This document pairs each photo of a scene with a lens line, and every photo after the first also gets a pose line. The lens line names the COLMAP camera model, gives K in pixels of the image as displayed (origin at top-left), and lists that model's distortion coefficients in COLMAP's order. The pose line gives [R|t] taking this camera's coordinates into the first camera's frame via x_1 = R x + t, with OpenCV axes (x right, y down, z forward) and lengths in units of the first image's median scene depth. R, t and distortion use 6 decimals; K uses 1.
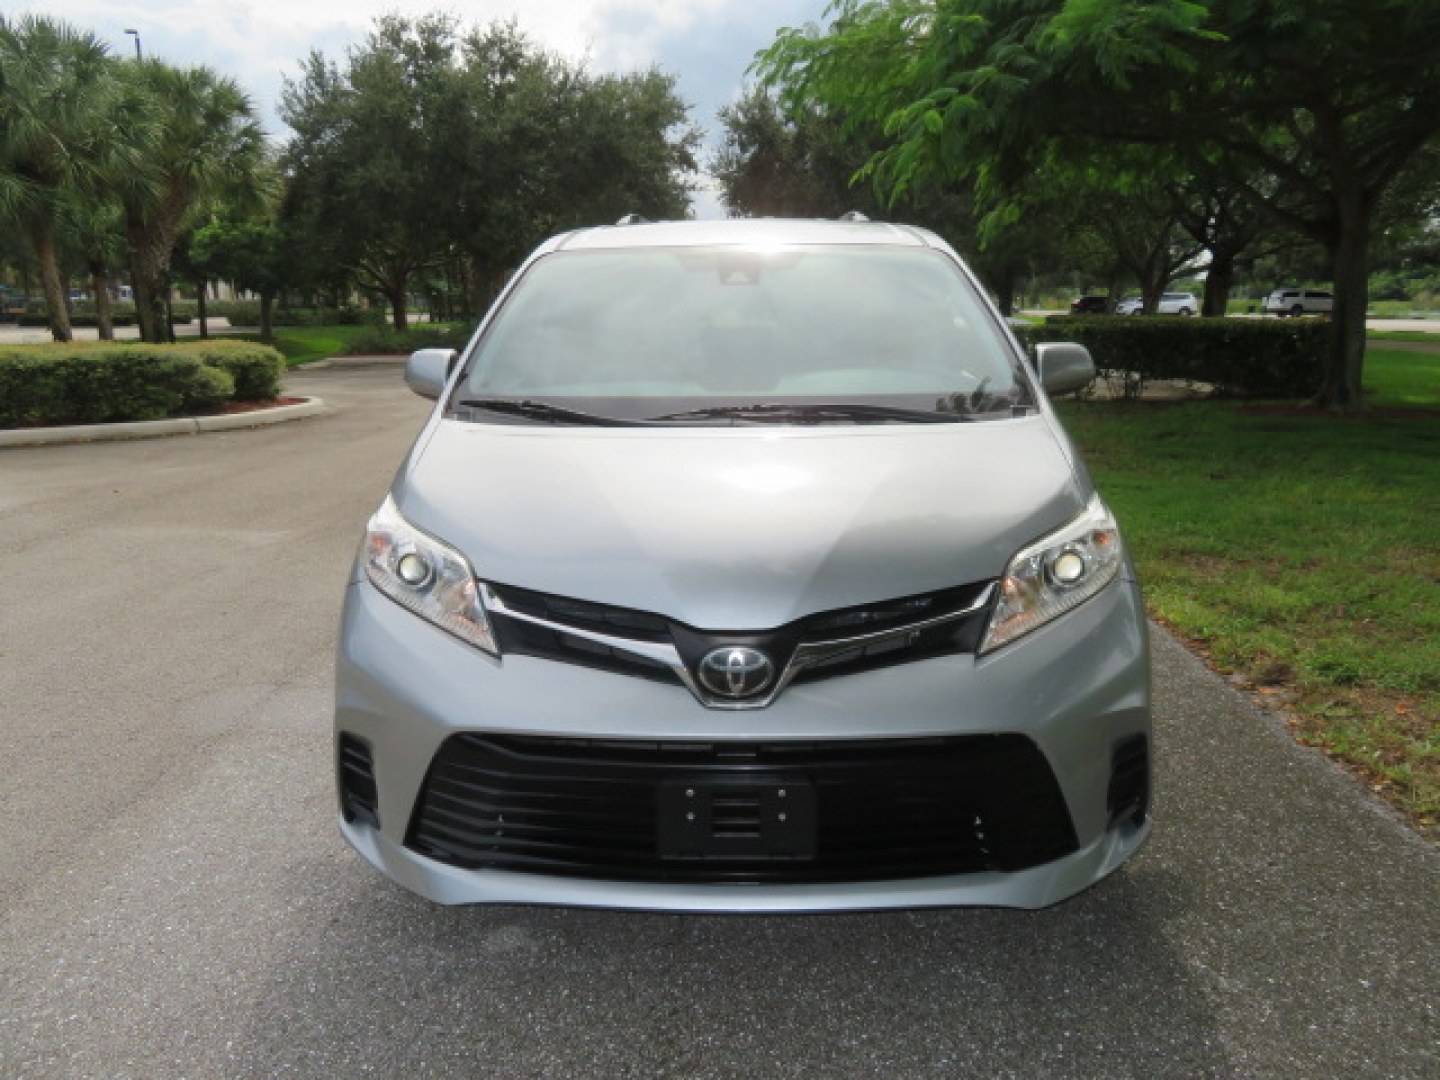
lens RADIAL K [[1028.2, 0, 726.5], [0, 1028.2, 539.4], [0, 0, 1]] dist [-0.005064, 0.002726]
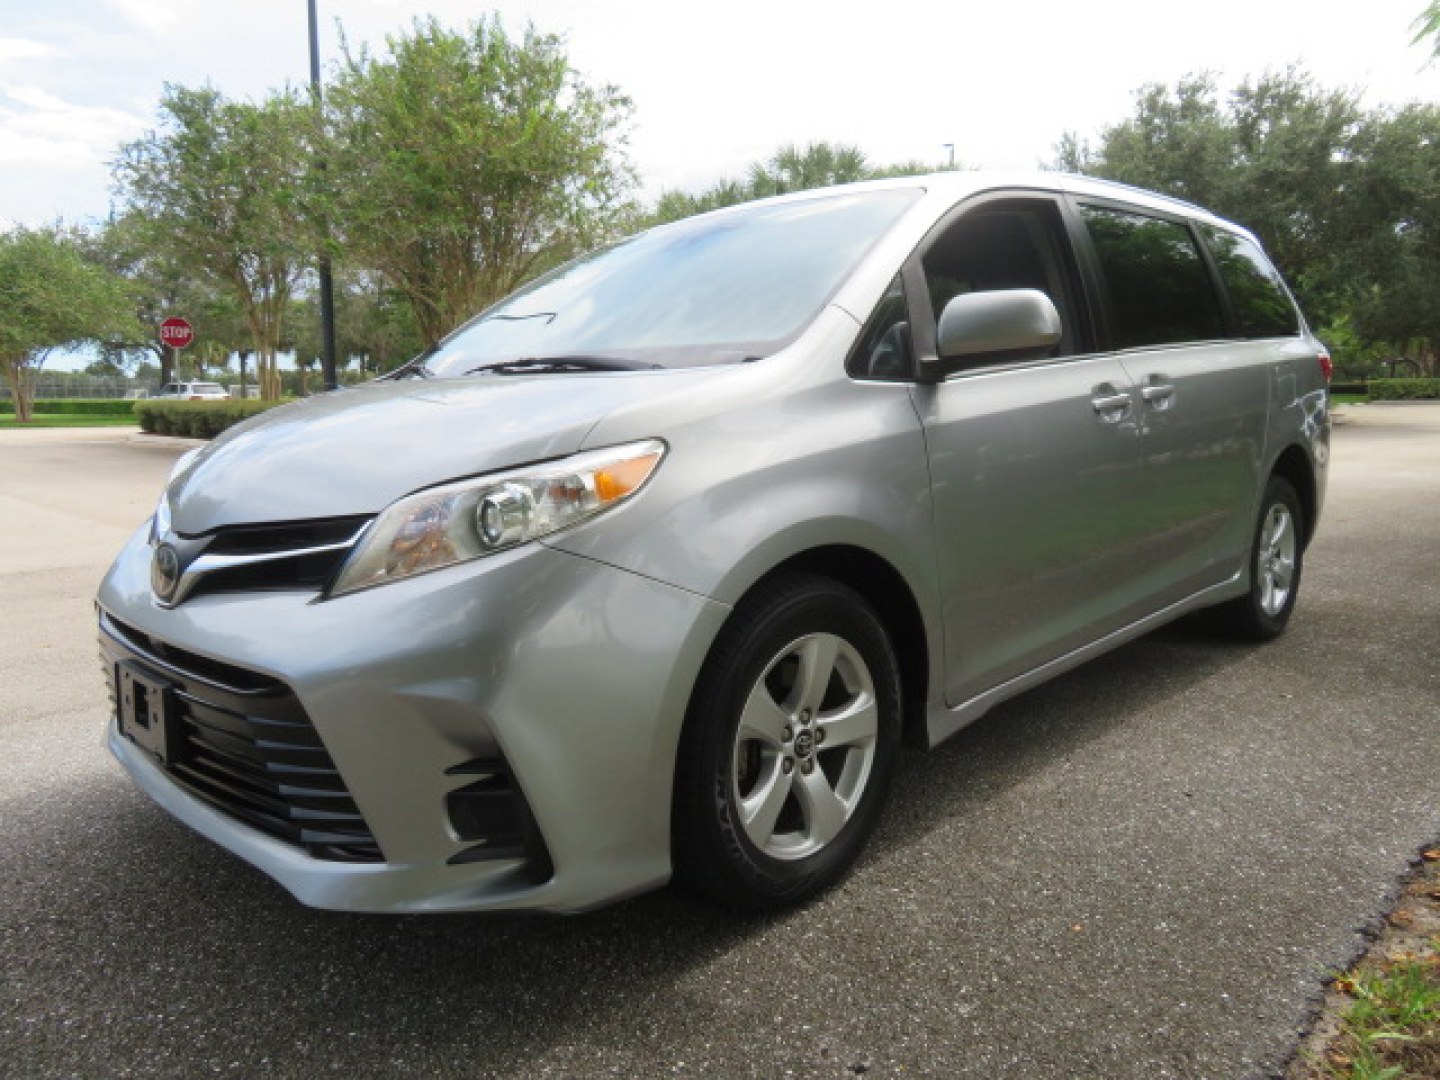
lens RADIAL K [[1028.5, 0, 728.3], [0, 1028.5, 539.5], [0, 0, 1]] dist [0.000167, 0.000027]
pose [[0.727218, 0.085562, -0.681053, 0.094443], [-0.137062, 0.990319, -0.021938, 0.003240], [0.672583, 0.109300, 0.731906, 0.051017]]
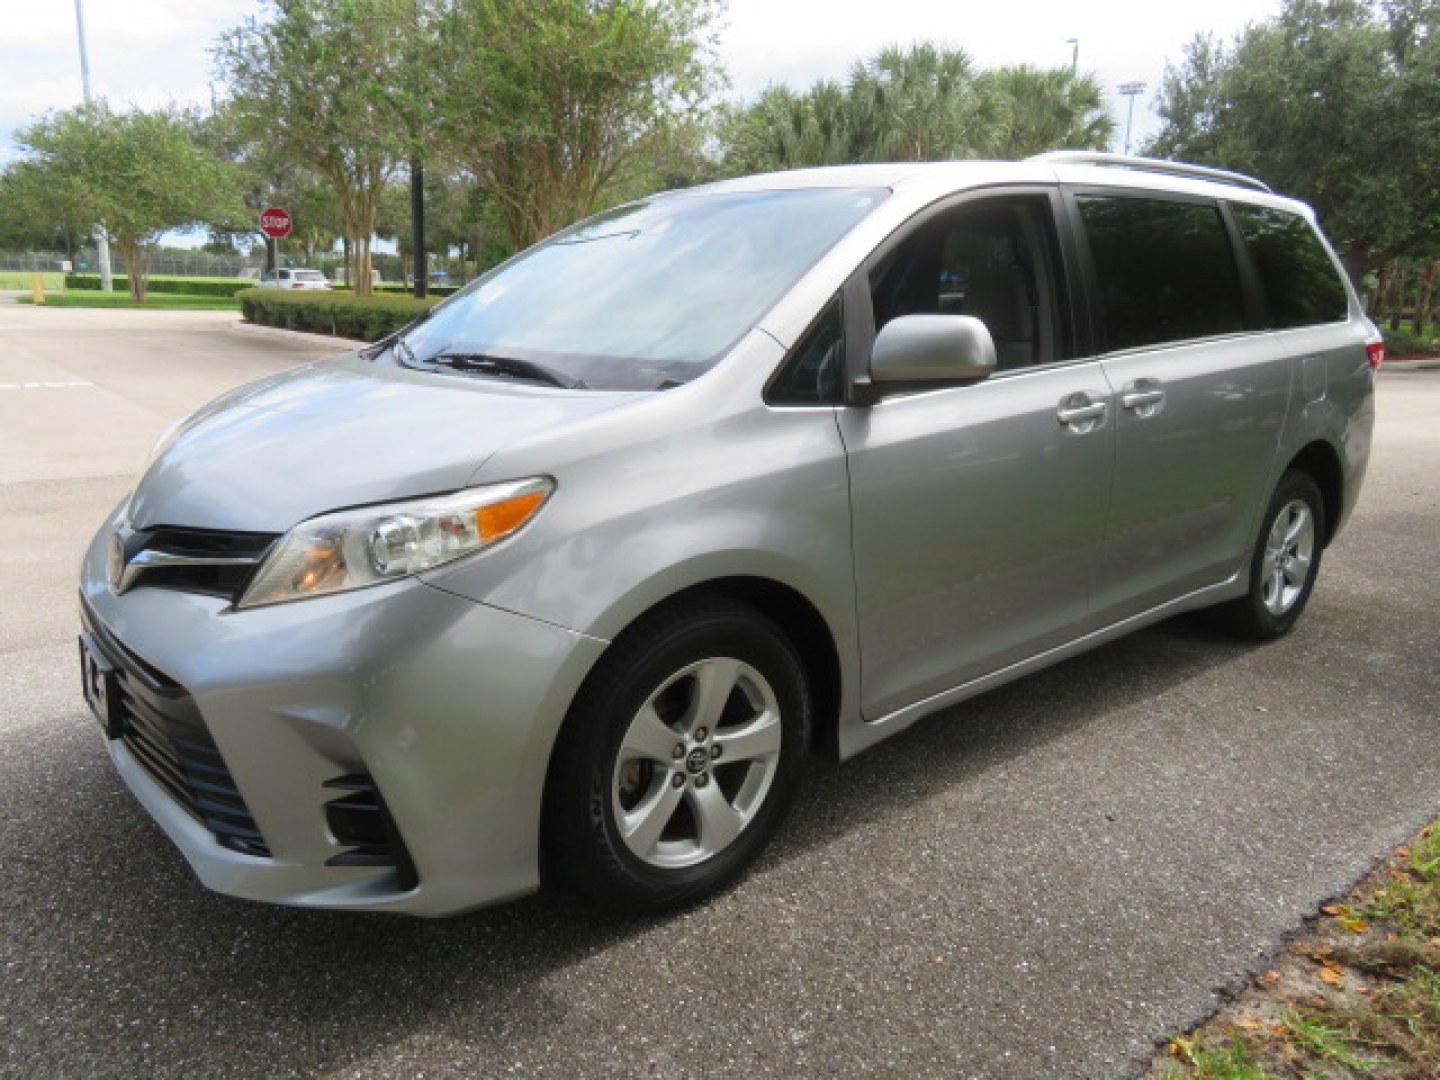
lens RADIAL K [[1028.2, 0, 726.5], [0, 1028.2, 539.4], [0, 0, 1]] dist [-0.005064, 0.002726]
pose [[0.654453, 0.194955, -0.730536, 0.105619], [-0.191902, 0.977378, 0.088913, -0.010204], [0.731345, 0.082001, 0.677061, 0.059902]]
